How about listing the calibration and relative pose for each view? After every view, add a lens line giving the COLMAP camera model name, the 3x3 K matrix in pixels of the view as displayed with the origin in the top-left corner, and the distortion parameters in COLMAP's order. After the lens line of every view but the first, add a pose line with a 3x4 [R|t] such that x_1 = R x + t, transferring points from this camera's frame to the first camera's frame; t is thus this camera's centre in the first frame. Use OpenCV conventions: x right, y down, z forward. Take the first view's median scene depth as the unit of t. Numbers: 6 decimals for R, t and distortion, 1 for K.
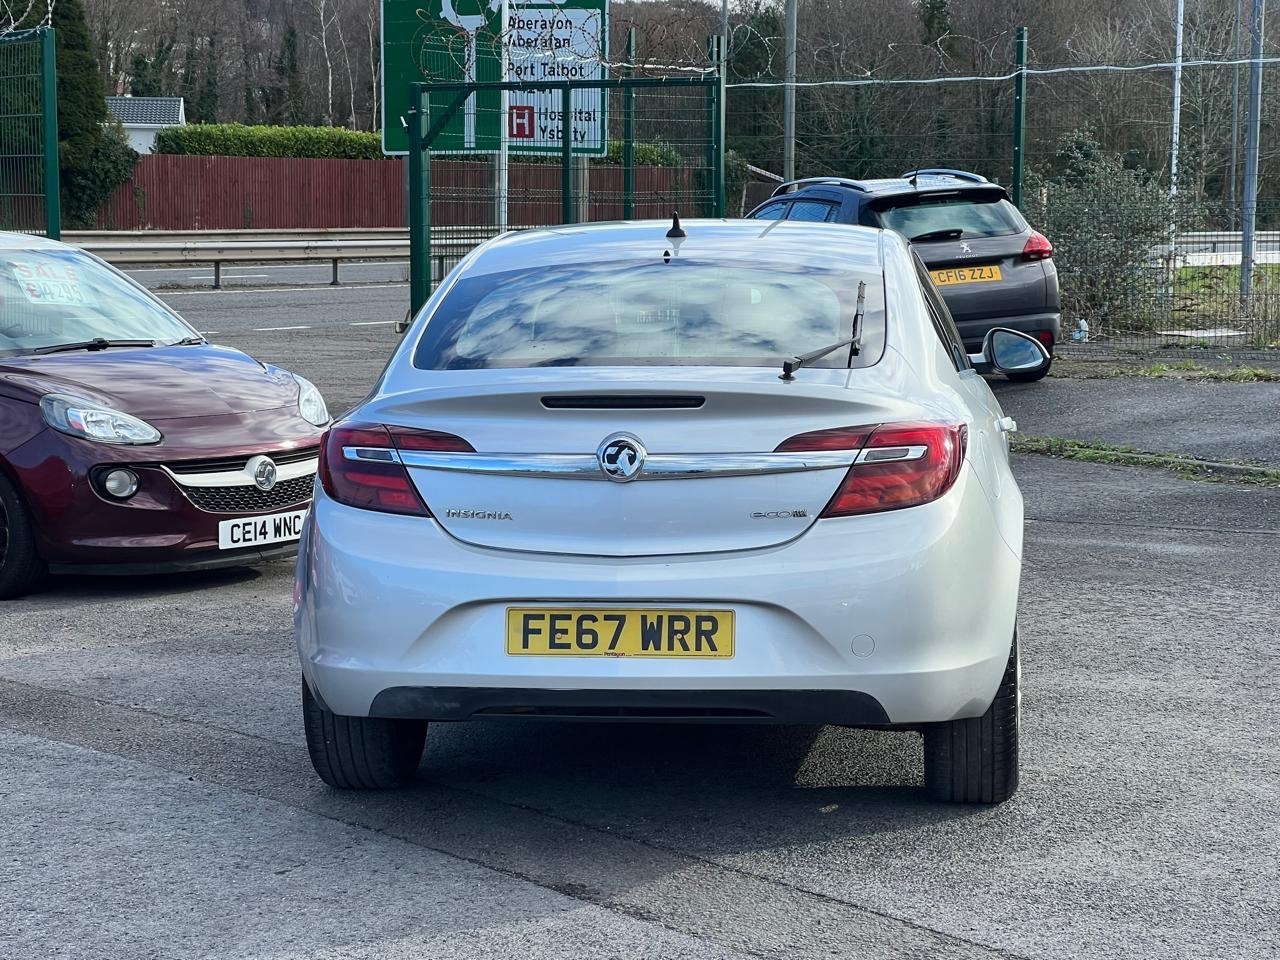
lens RADIAL K [[2746.4, 0, 635.1], [0, 2746.4, 489.4], [0, 0, 1]] dist [0.208738, 0.000000]
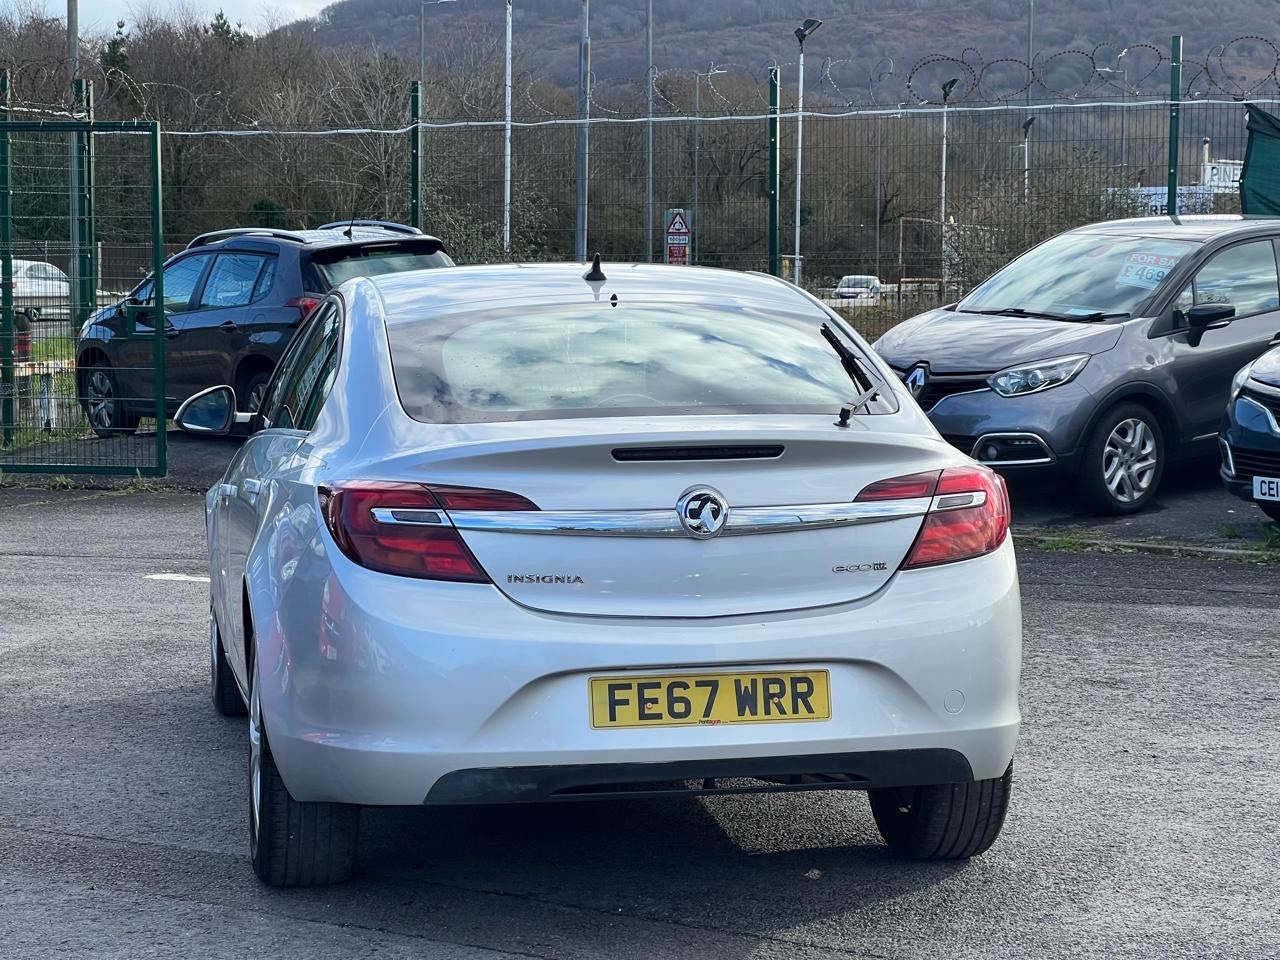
lens RADIAL K [[2746.4, 0, 602.4], [0, 2746.4, 508.8], [0, 0, 1]] dist [0.208738, 0.000000]
pose [[0.956388, -0.027237, 0.290828, -0.299187], [0.031256, 0.999469, -0.009181, -0.005035], [-0.290423, 0.017871, 0.956731, 0.108427]]
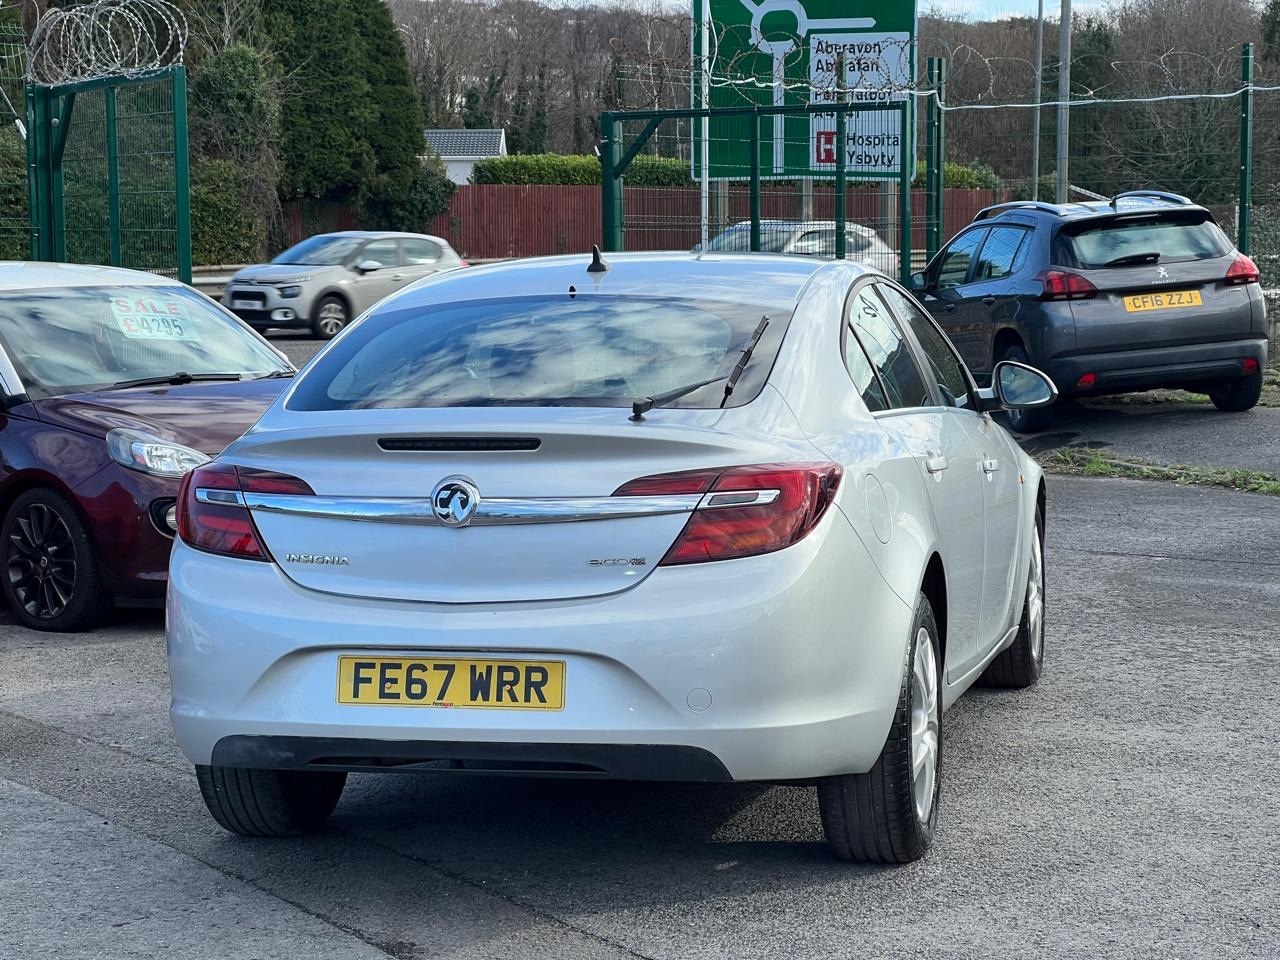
lens RADIAL K [[2746.4, 0, 636.2], [0, 2746.4, 483.7], [0, 0, 1]] dist [0.208738, 0.000000]
pose [[0.991847, 0.002733, -0.127406, 0.175152], [-0.004105, 0.999936, -0.010500, -0.007645], [0.127370, 0.010937, 0.991795, 0.045525]]
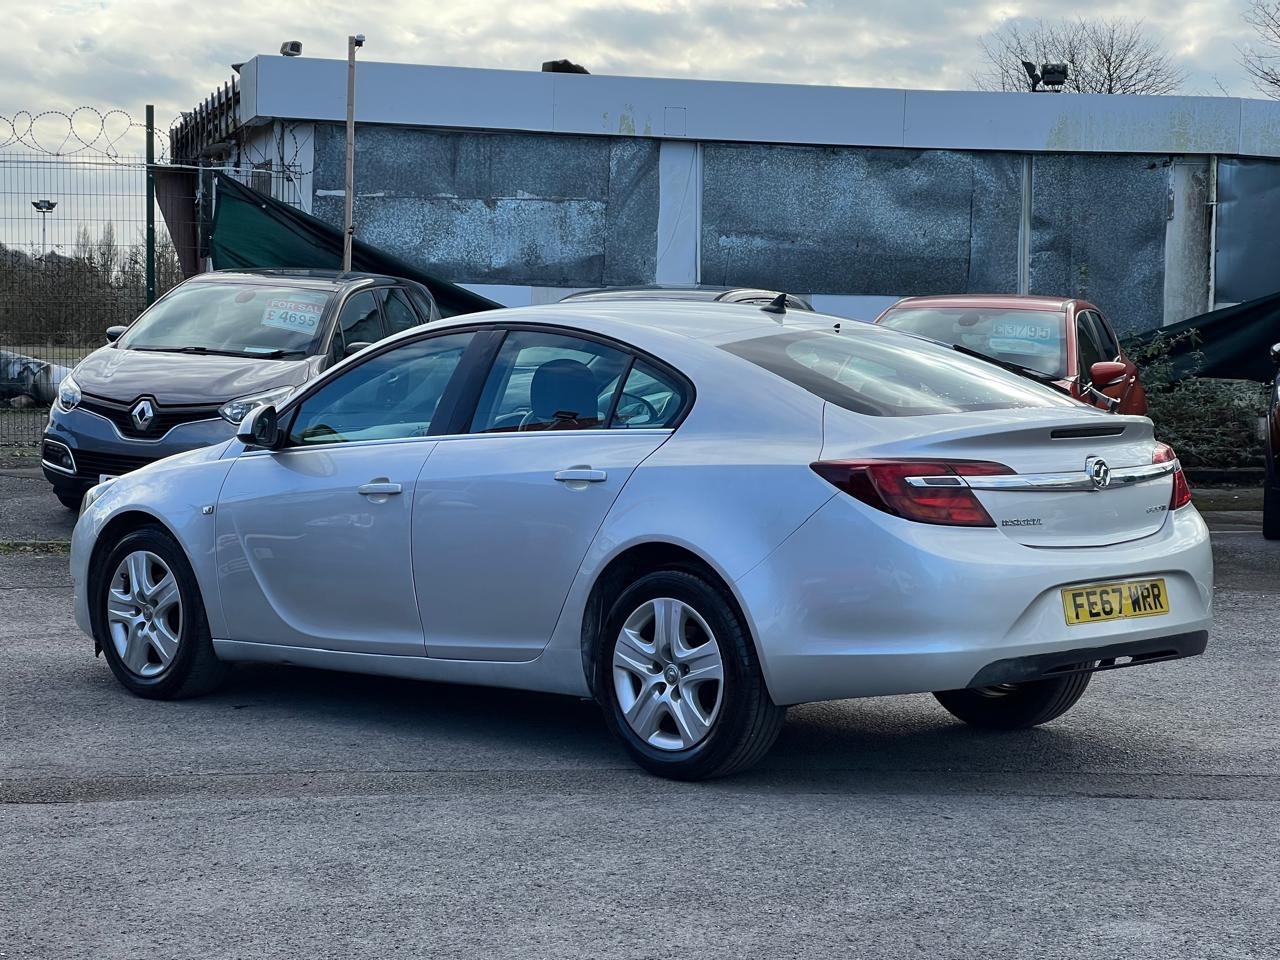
lens RADIAL K [[2746.4, 0, 636.4], [0, 2746.4, 477.8], [0, 0, 1]] dist [0.208738, 0.000000]
pose [[0.624770, -0.042854, 0.779632, -1.158988], [0.075344, 0.997142, -0.005568, -0.017822], [-0.777165, 0.062220, 0.626213, 0.316800]]
